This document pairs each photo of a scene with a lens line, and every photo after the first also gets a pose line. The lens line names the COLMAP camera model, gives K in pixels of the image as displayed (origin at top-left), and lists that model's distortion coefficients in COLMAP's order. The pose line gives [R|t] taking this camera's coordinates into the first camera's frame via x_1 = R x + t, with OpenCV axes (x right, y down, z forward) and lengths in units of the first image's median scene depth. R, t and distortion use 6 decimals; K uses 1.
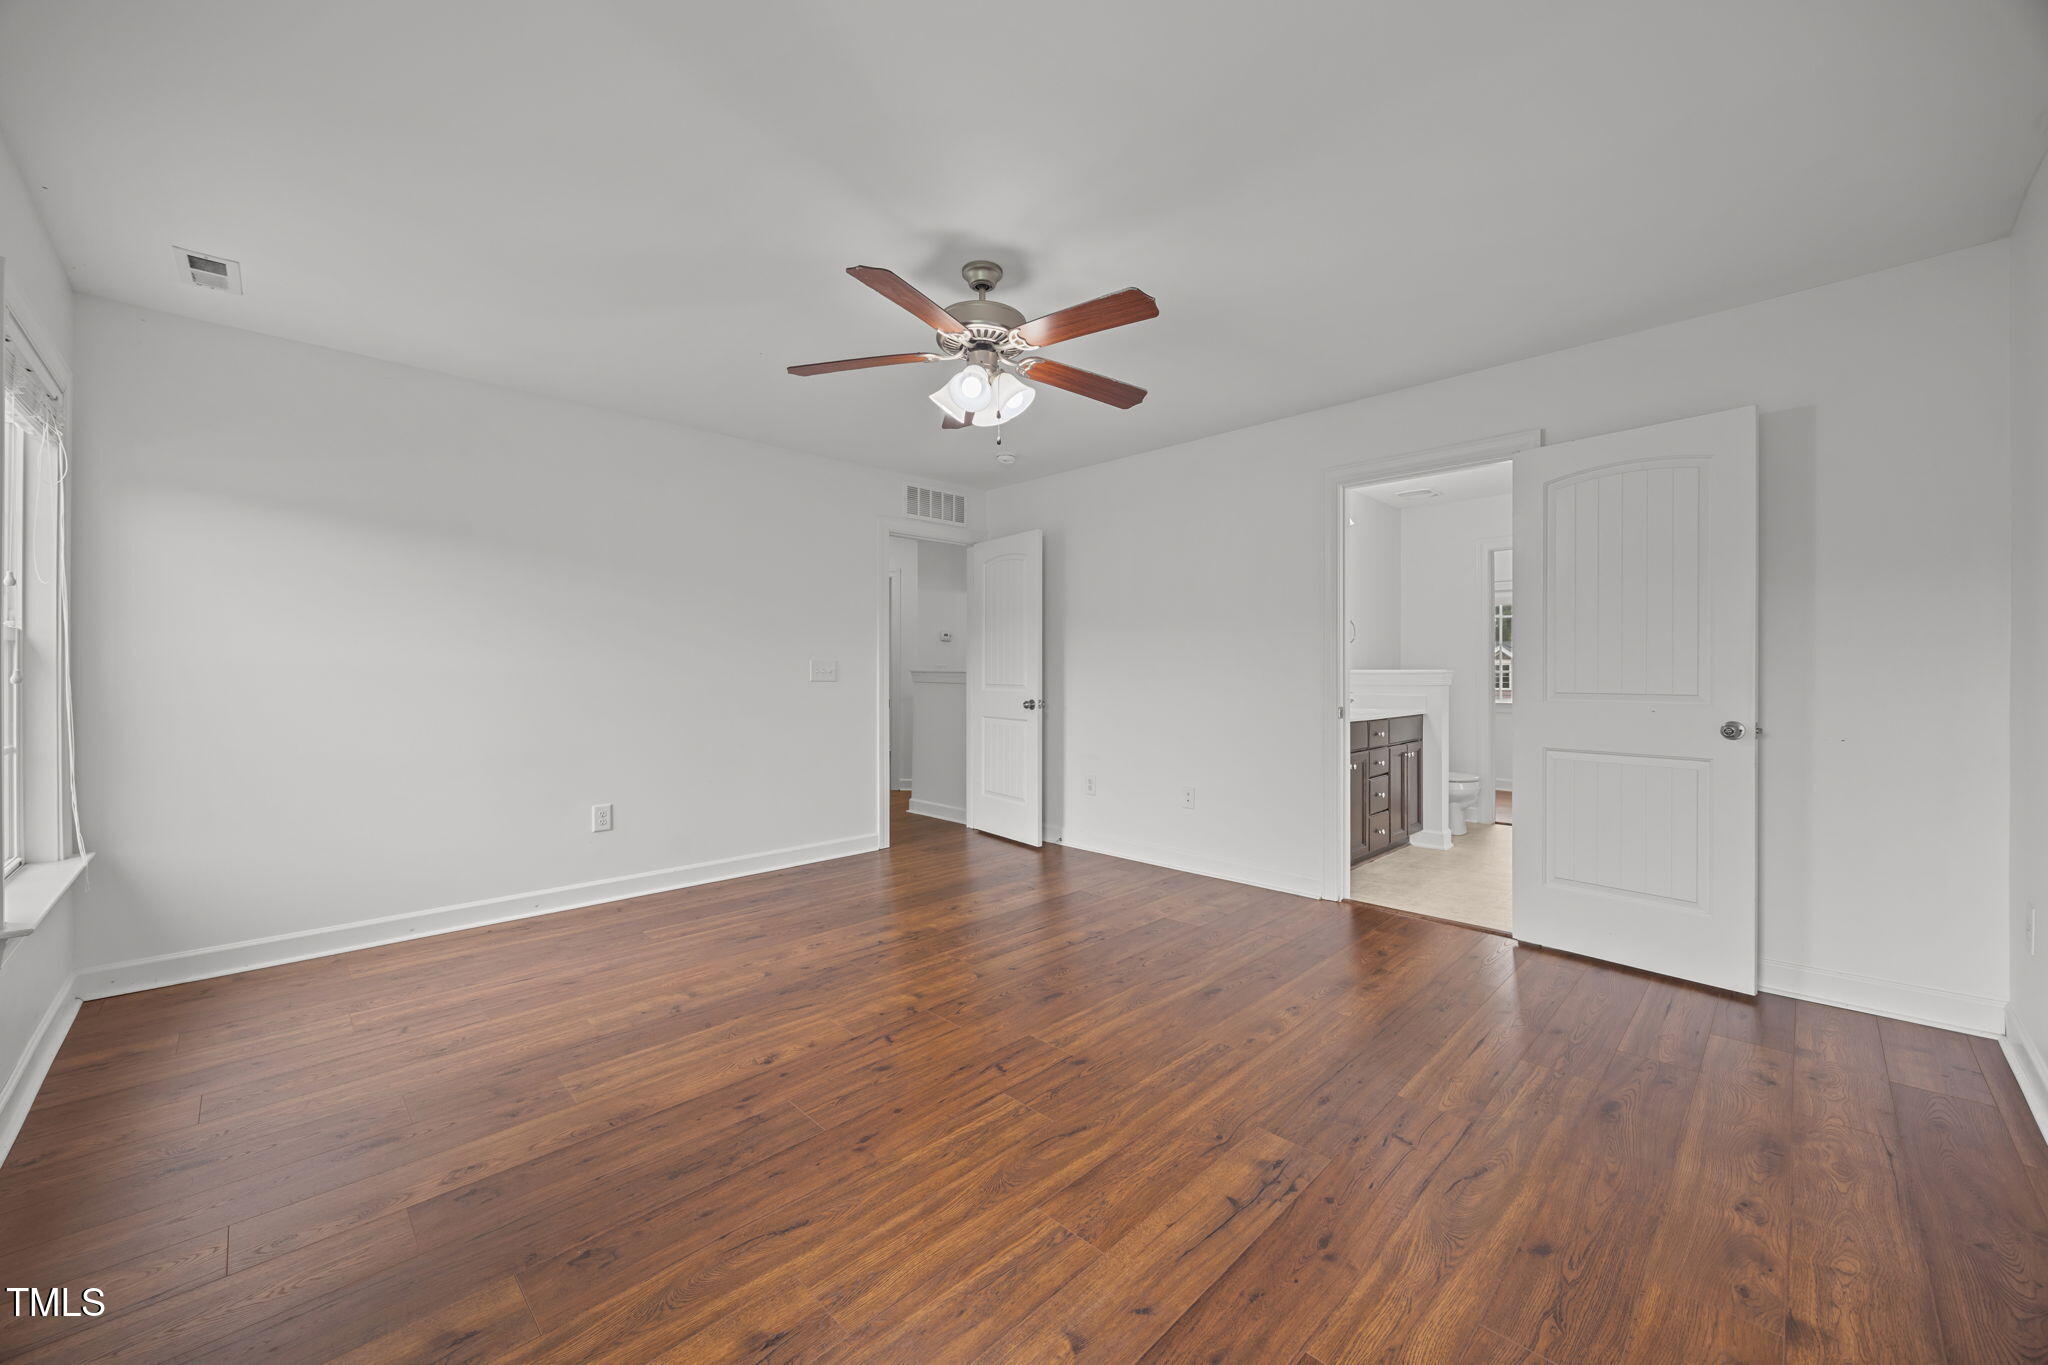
lens RADIAL K [[786.2, 0, 1032.7], [0, 786.2, 679.8], [0, 0, 1]] dist [-0.007596, -0.000124]
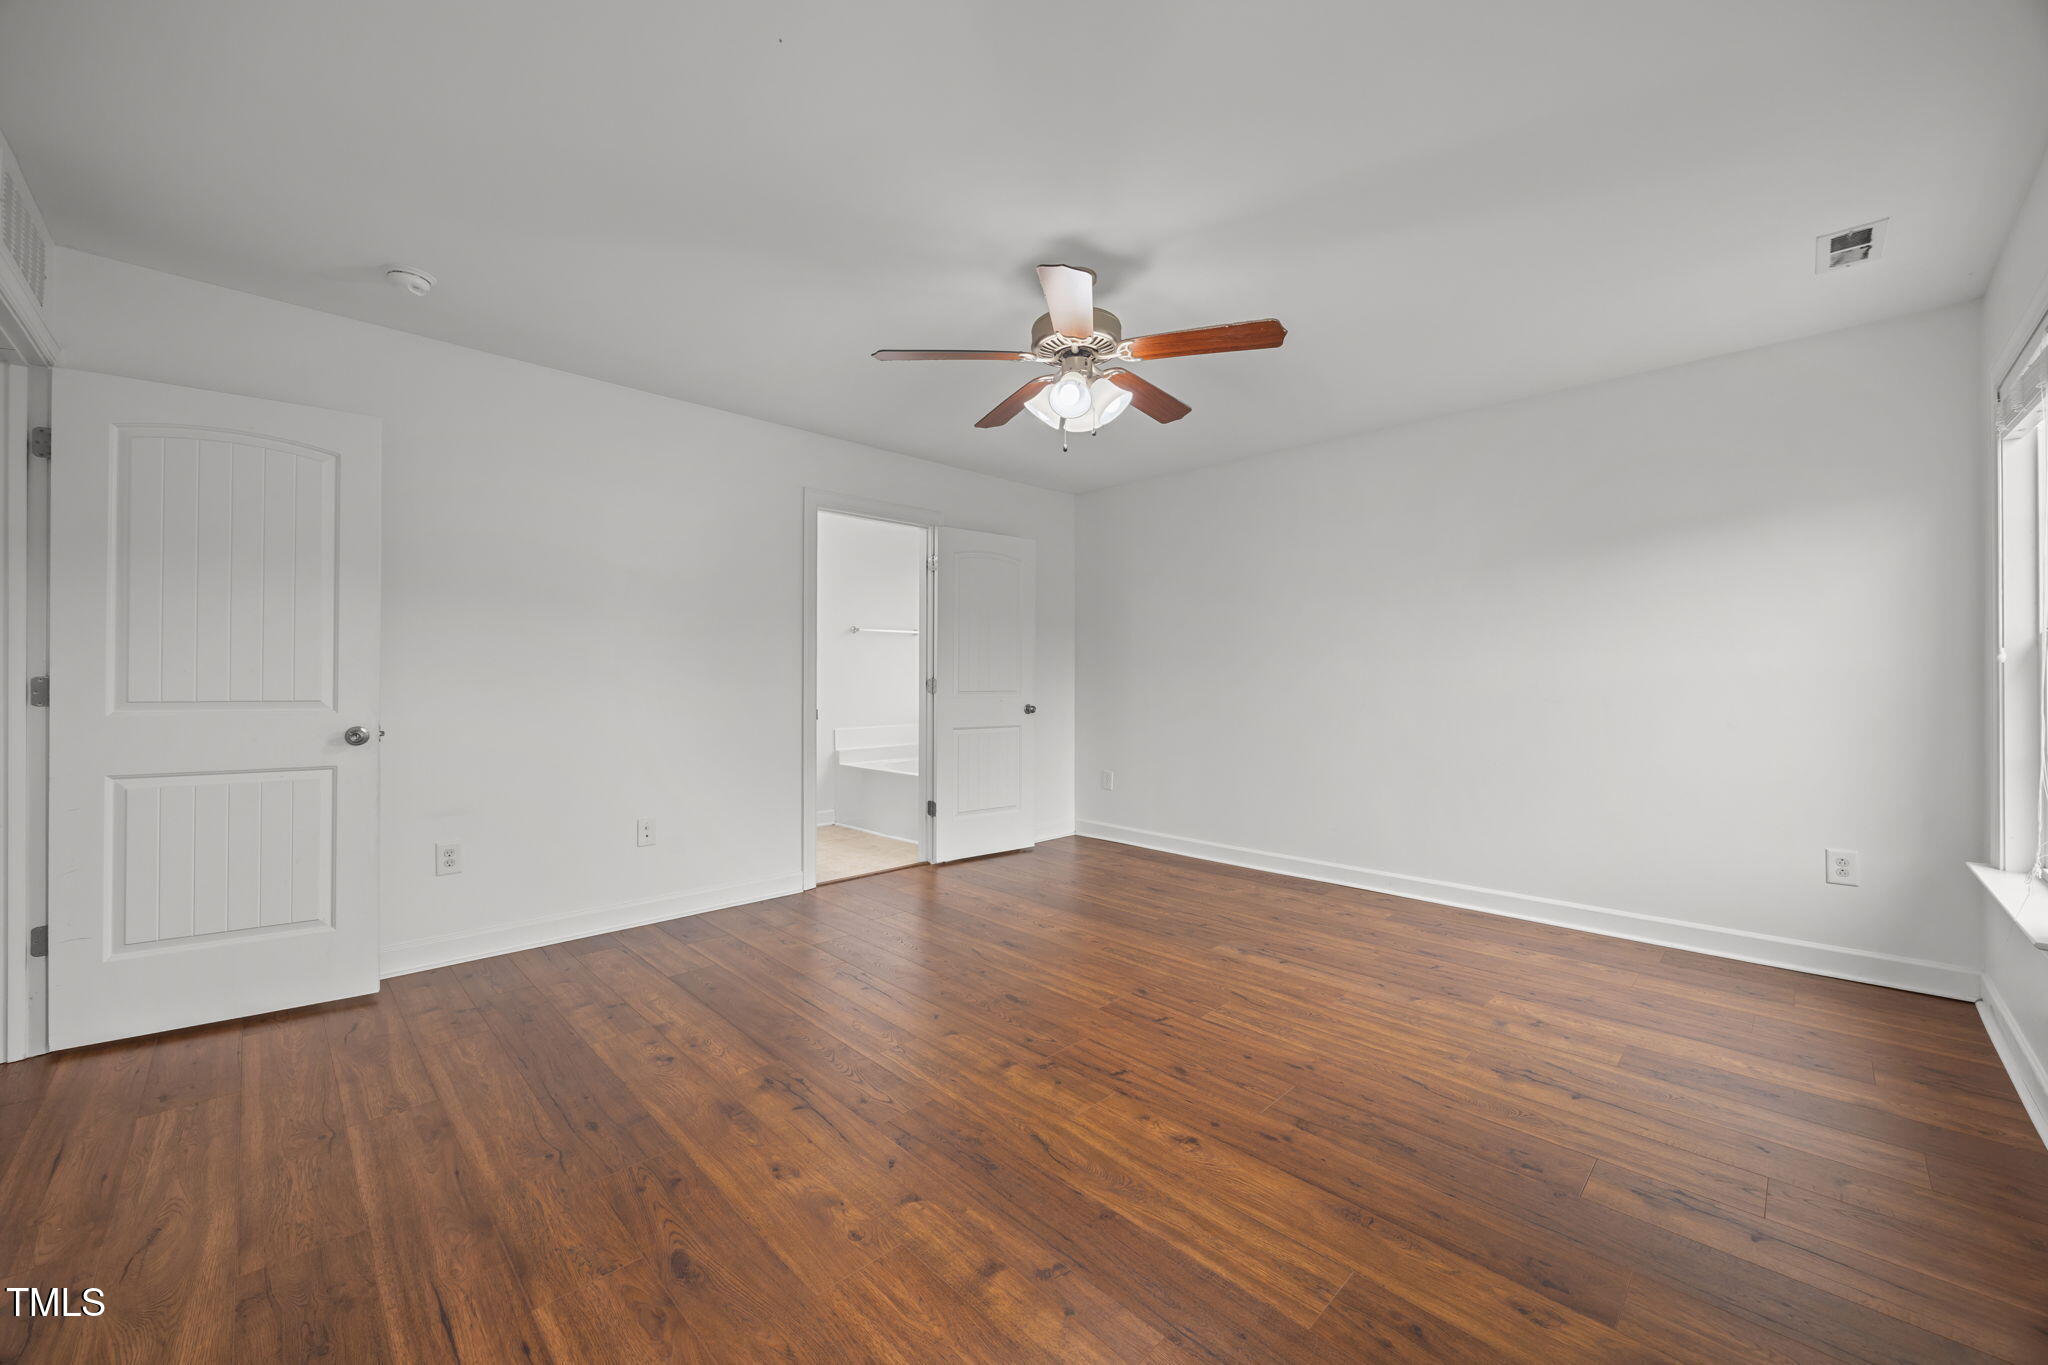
lens RADIAL K [[786.2, 0, 1037.6], [0, 786.2, 674.2], [0, 0, 1]] dist [-0.007596, -0.000124]
pose [[-0.006162, 0.006014, 0.999963, -1.174321], [0.009777, 0.999934, -0.005953, -0.006282], [-0.999933, 0.009740, -0.006221, 1.164100]]
